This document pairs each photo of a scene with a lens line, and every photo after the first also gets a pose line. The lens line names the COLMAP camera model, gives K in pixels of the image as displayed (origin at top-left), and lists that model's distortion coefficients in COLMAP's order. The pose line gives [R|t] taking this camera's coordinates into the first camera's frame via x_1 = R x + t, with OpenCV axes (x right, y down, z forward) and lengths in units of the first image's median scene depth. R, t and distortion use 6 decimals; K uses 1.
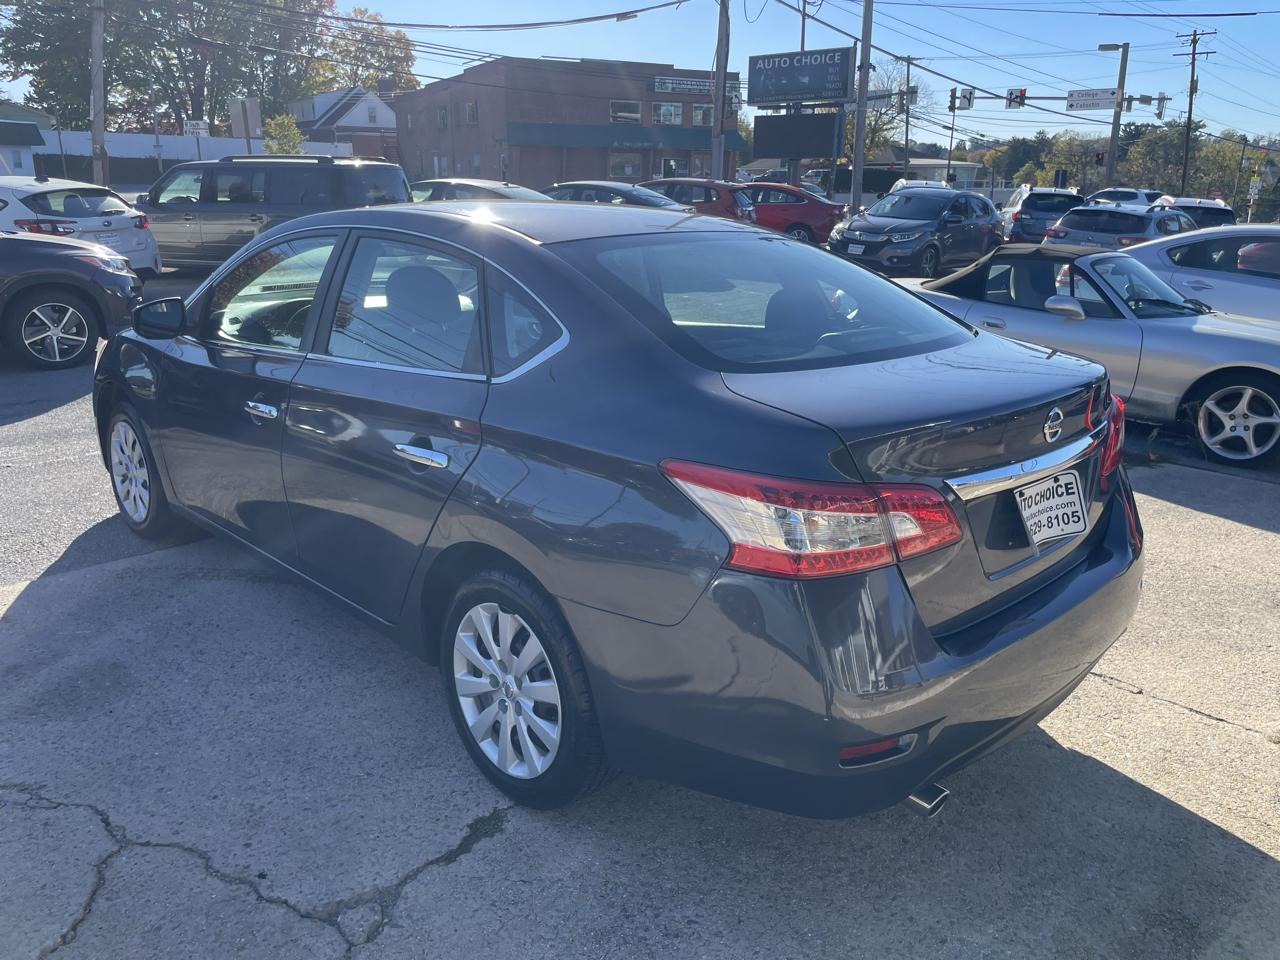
lens RADIAL K [[966.4, 0, 642.8], [0, 966.4, 464.9], [0, 0, 1]] dist [0.089697, -0.119728]
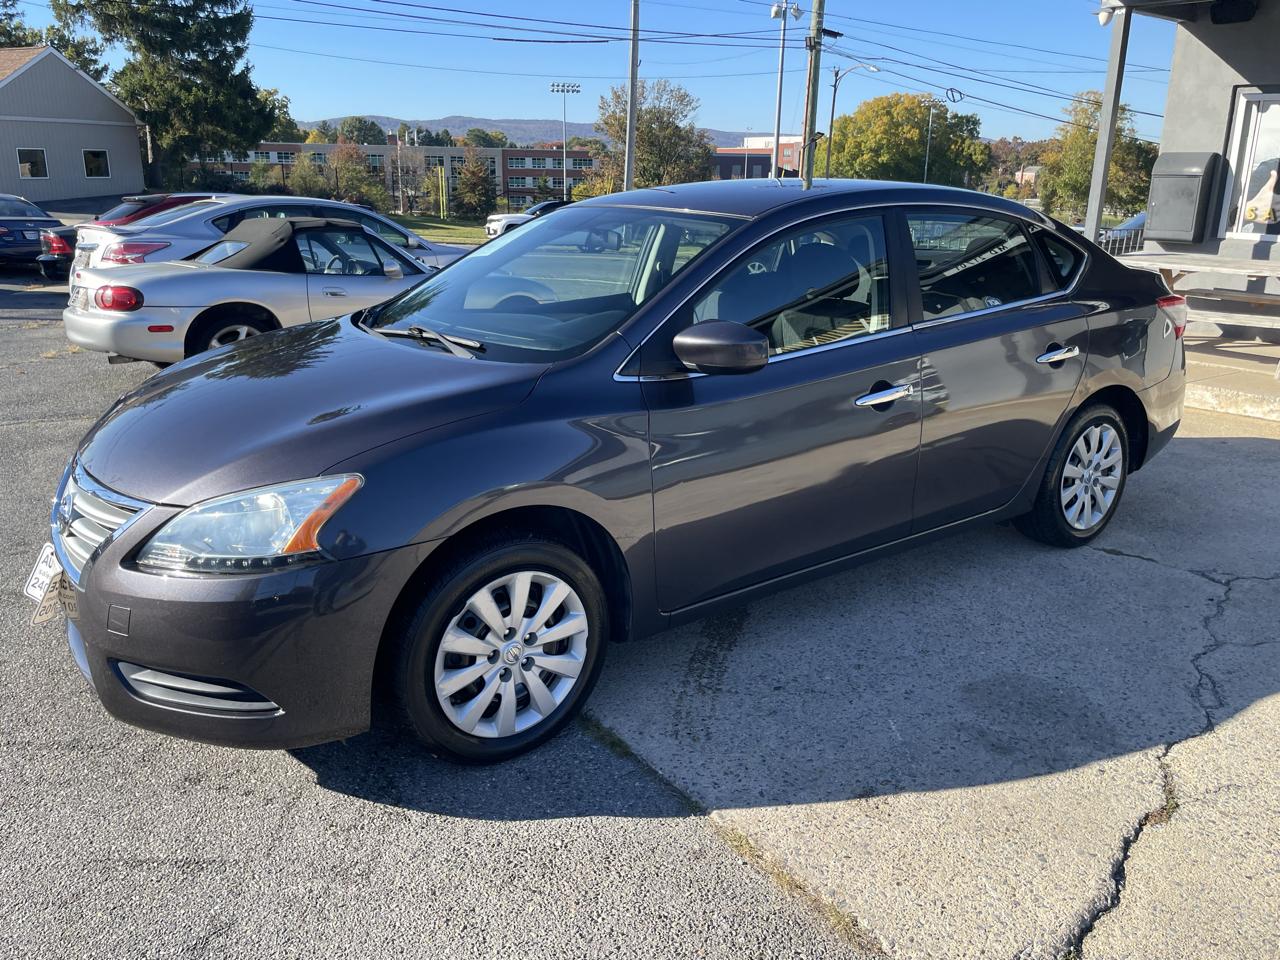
lens RADIAL K [[966.4, 0, 641.1], [0, 966.4, 465.8], [0, 0, 1]] dist [0.089697, -0.119728]
pose [[0.144406, -0.287550, 0.946817, -0.291947], [0.261777, 0.933857, 0.243689, -0.062532], [-0.954264, 0.212665, 0.210128, 0.221362]]
